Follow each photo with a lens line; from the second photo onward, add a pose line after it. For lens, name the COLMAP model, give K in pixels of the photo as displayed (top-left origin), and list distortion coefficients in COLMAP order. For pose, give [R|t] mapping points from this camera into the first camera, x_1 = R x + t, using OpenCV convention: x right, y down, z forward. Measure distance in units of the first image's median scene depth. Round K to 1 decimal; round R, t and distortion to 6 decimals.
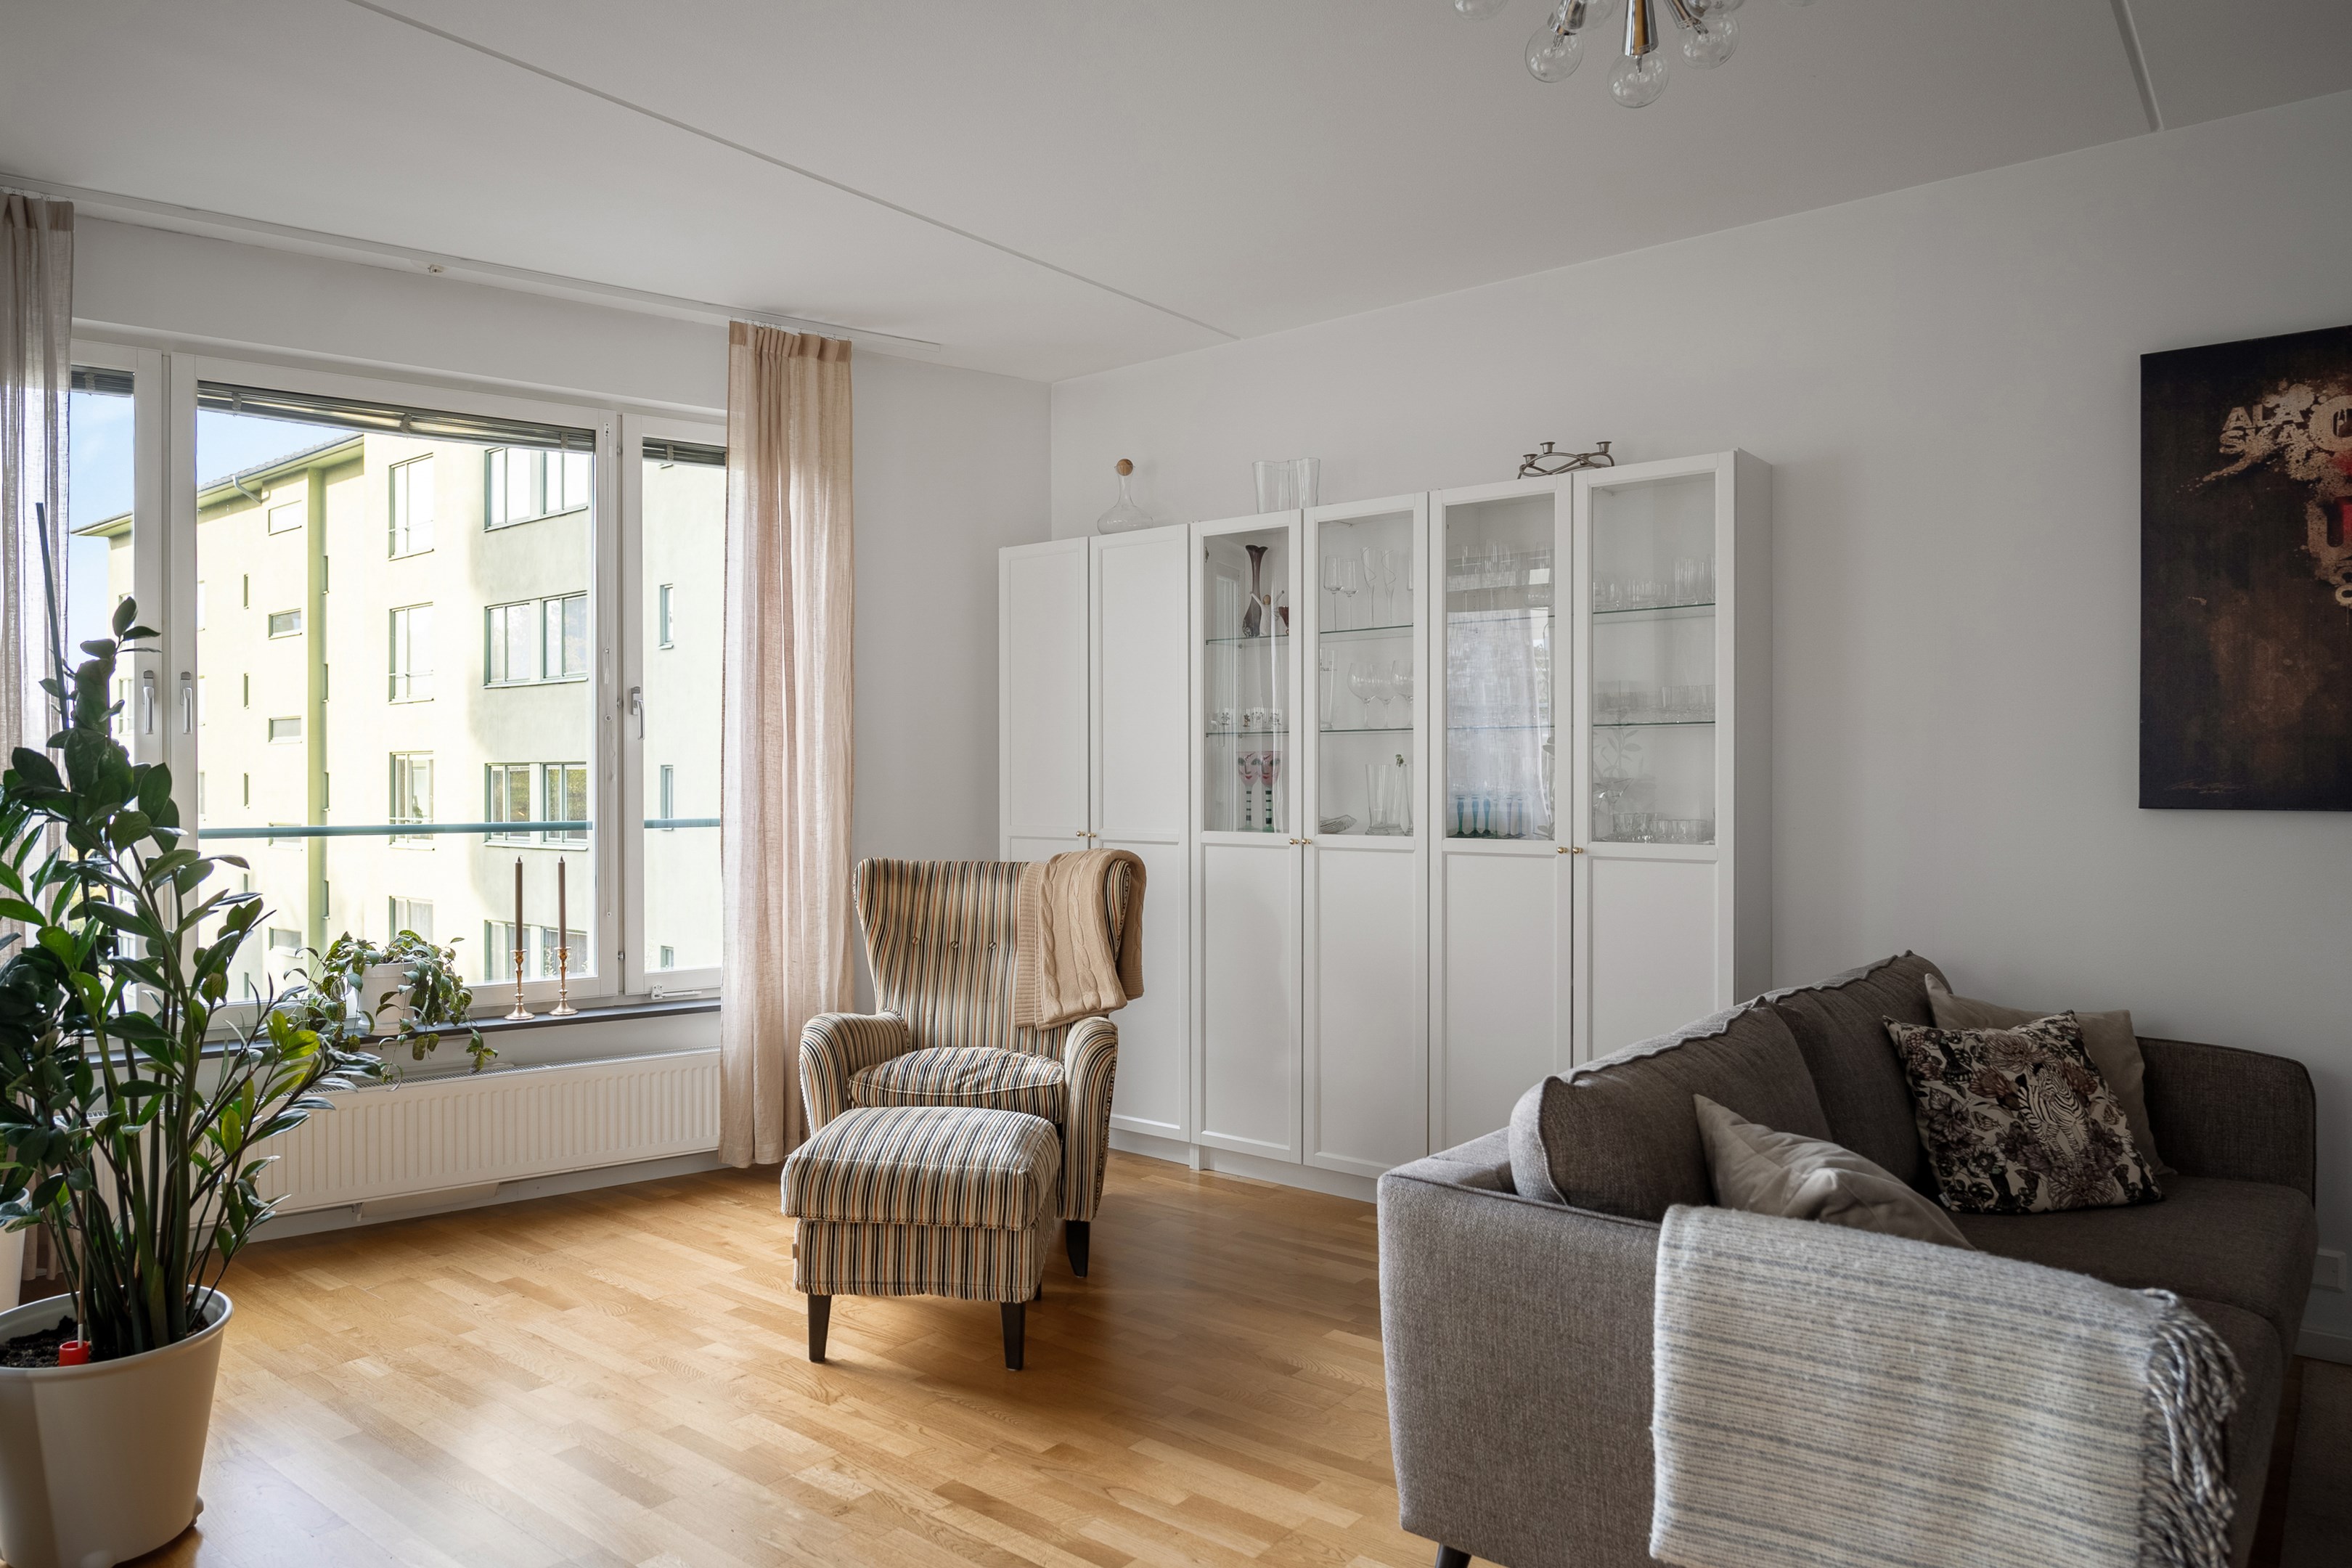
lens RADIAL K [[1525.8, 0, 998.3], [0, 1525.8, 777.1], [0, 0, 1]] dist [-0.016806, 0.001321]
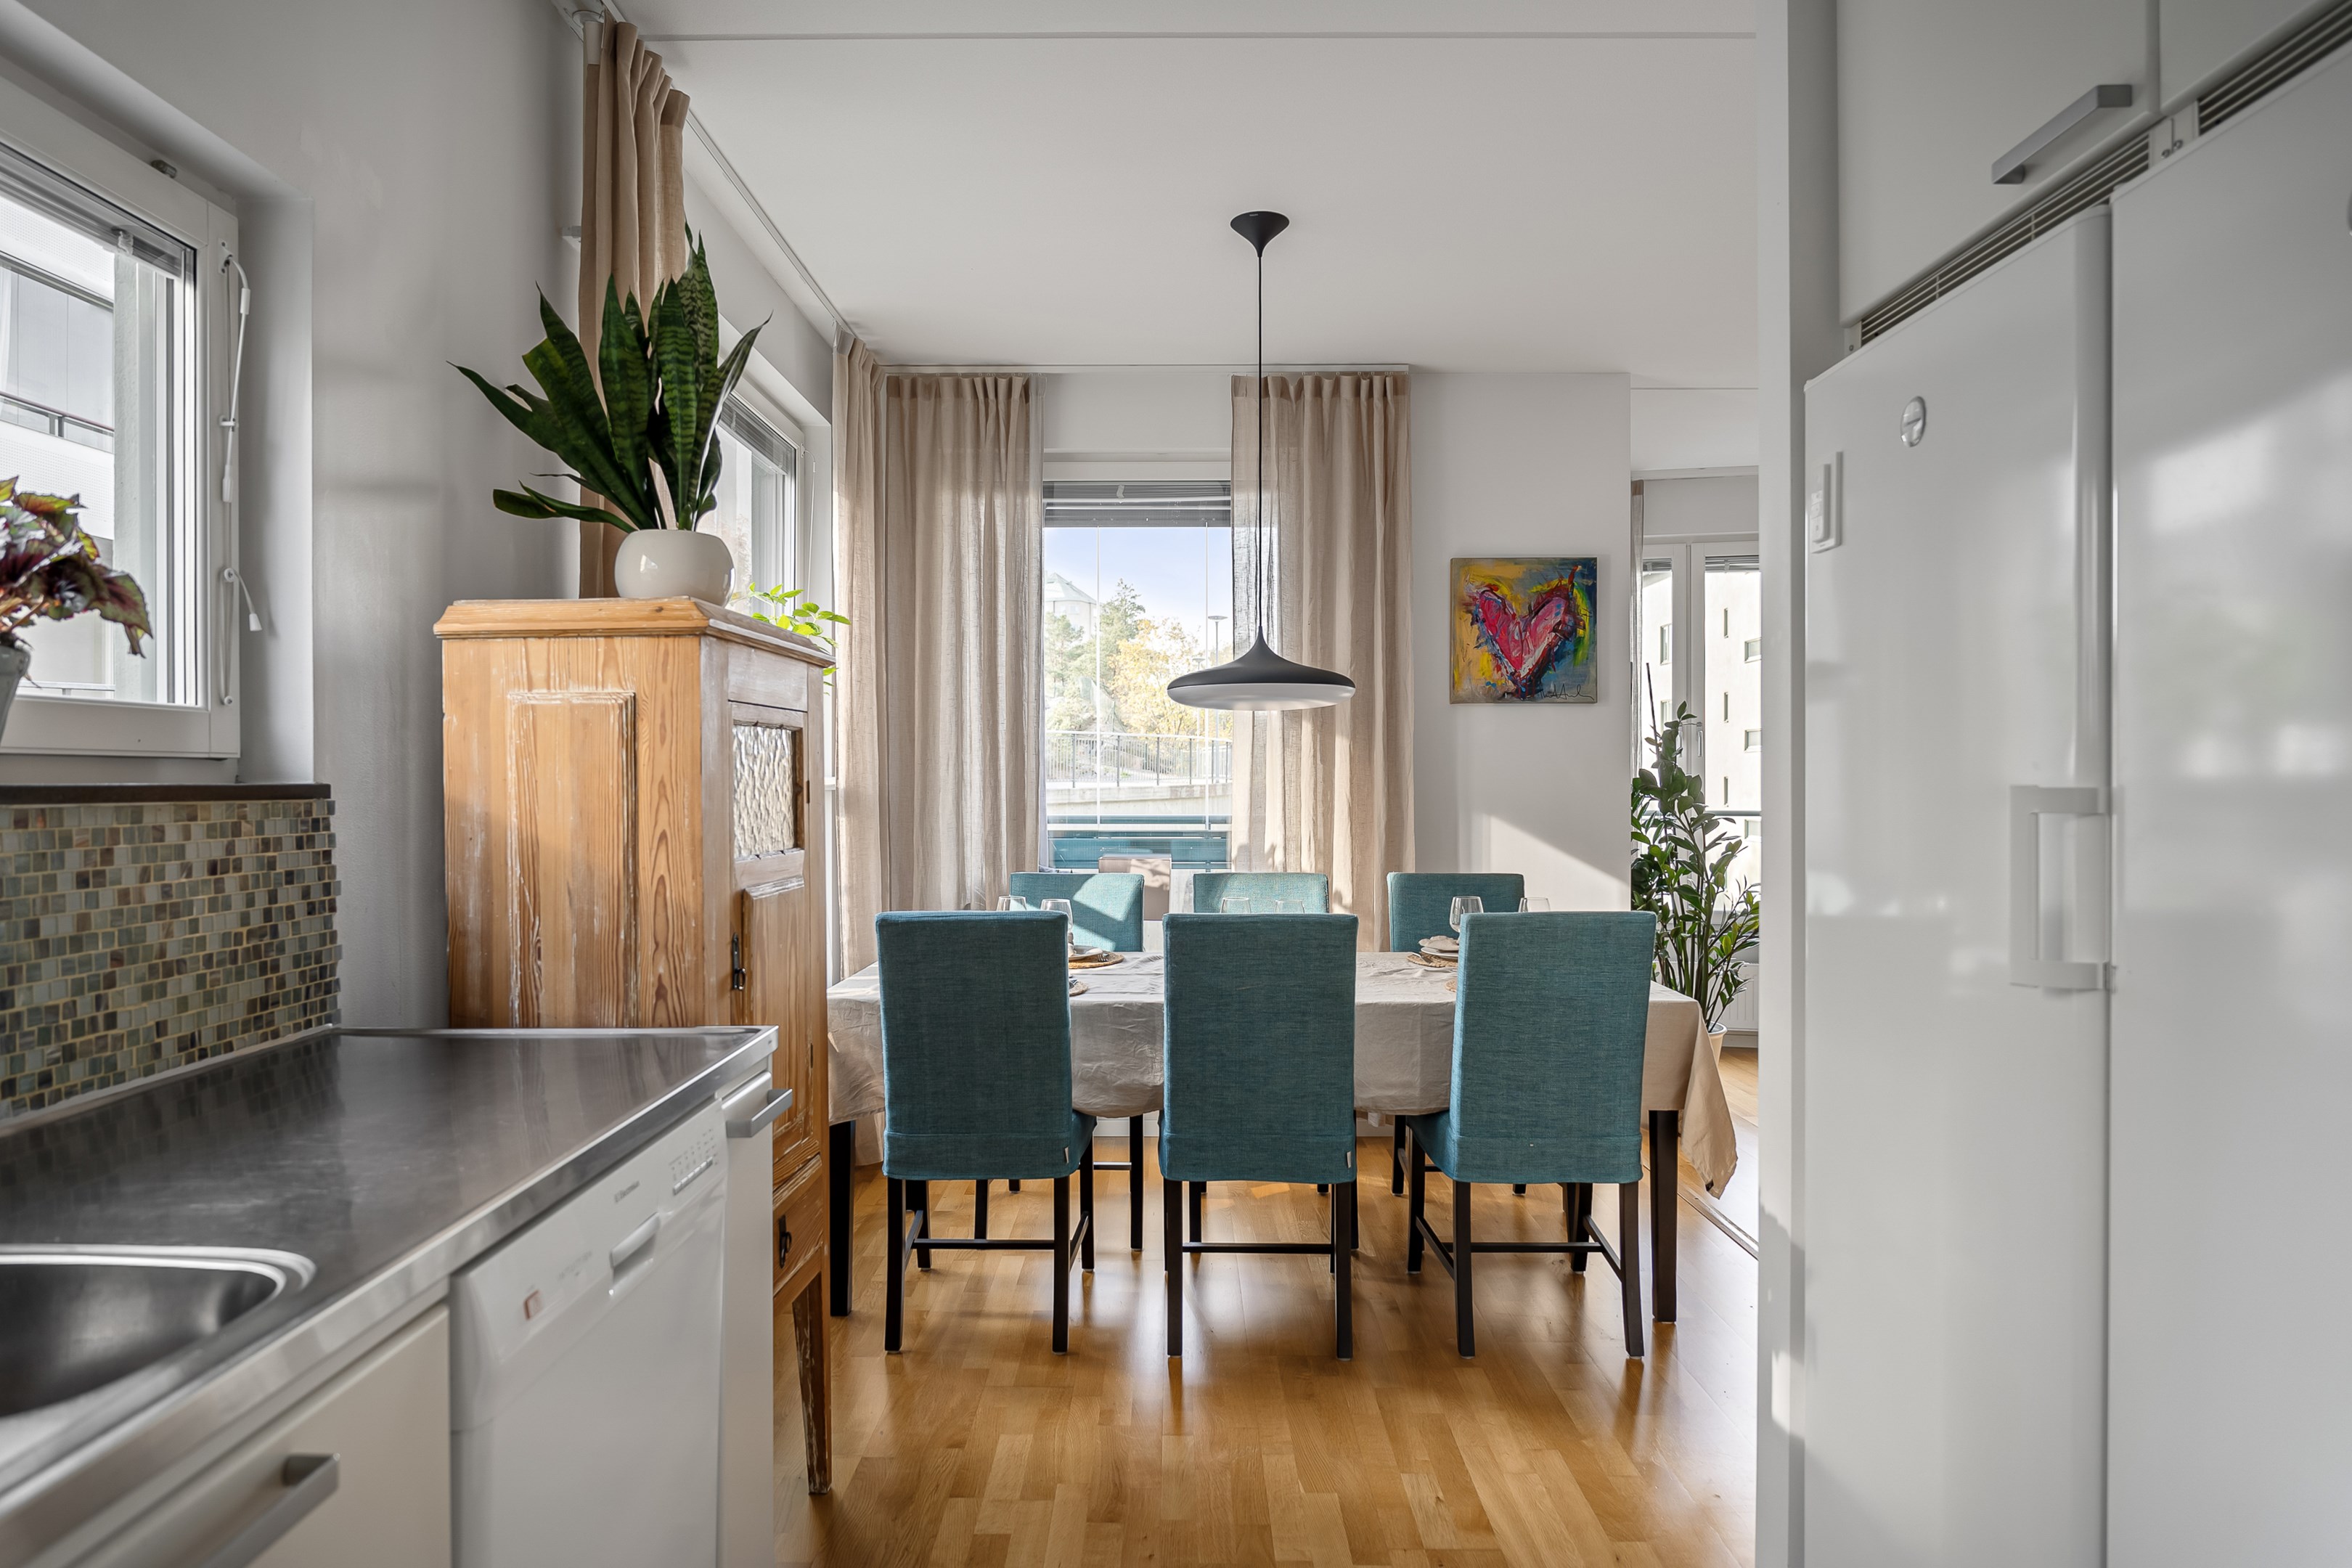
lens RADIAL K [[1403.8, 0, 1176.0], [0, 1403.8, 784.0], [0, 0, 1]] dist [0.002302, 0.000503]
pose [[0.673025, 0.004015, -0.739609, 0.341949], [-0.002849, 0.999992, 0.002837, 0.000371], [0.739614, 0.000198, 0.673031, -0.710558]]
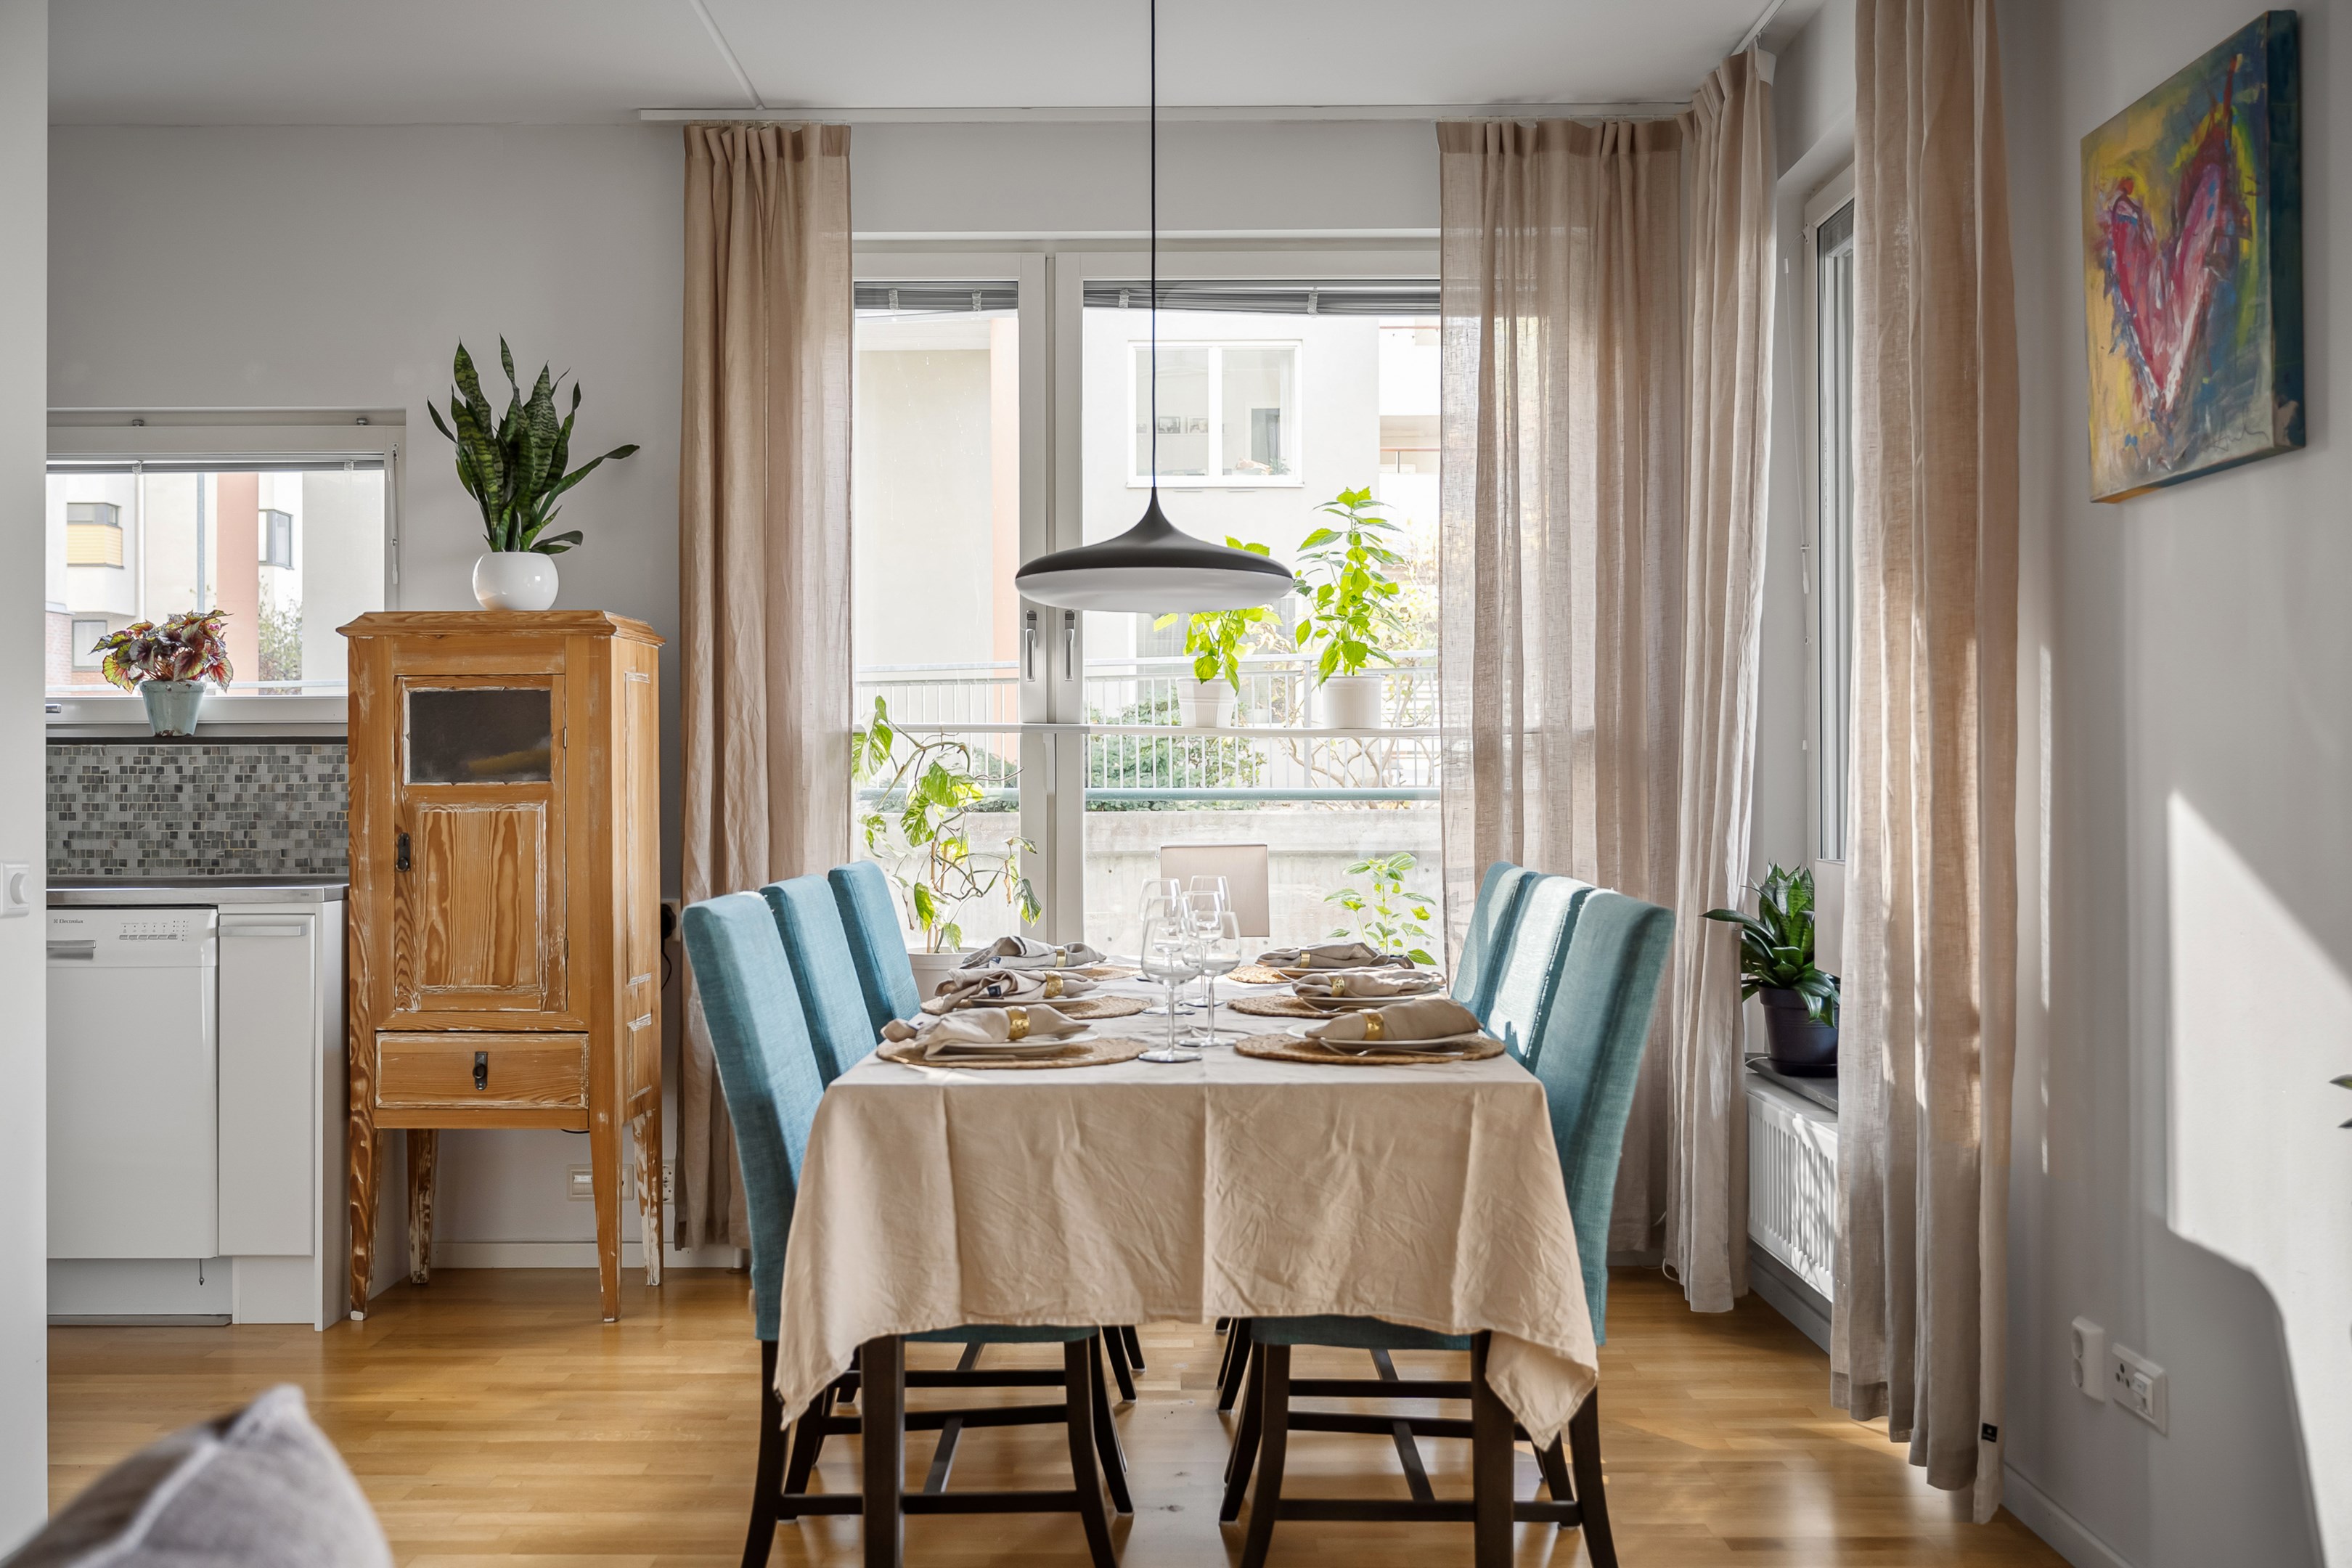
lens RADIAL K [[2274.1, 0, 1172.3], [0, 2274.1, 769.9], [0, 0, 1]] dist [0.004814, 0.005468]
pose [[-0.732841, -0.000240, -0.680400, 0.394354], [0.004331, 0.999978, -0.005017, 0.038009], [0.680387, -0.006624, -0.732824, 0.982500]]
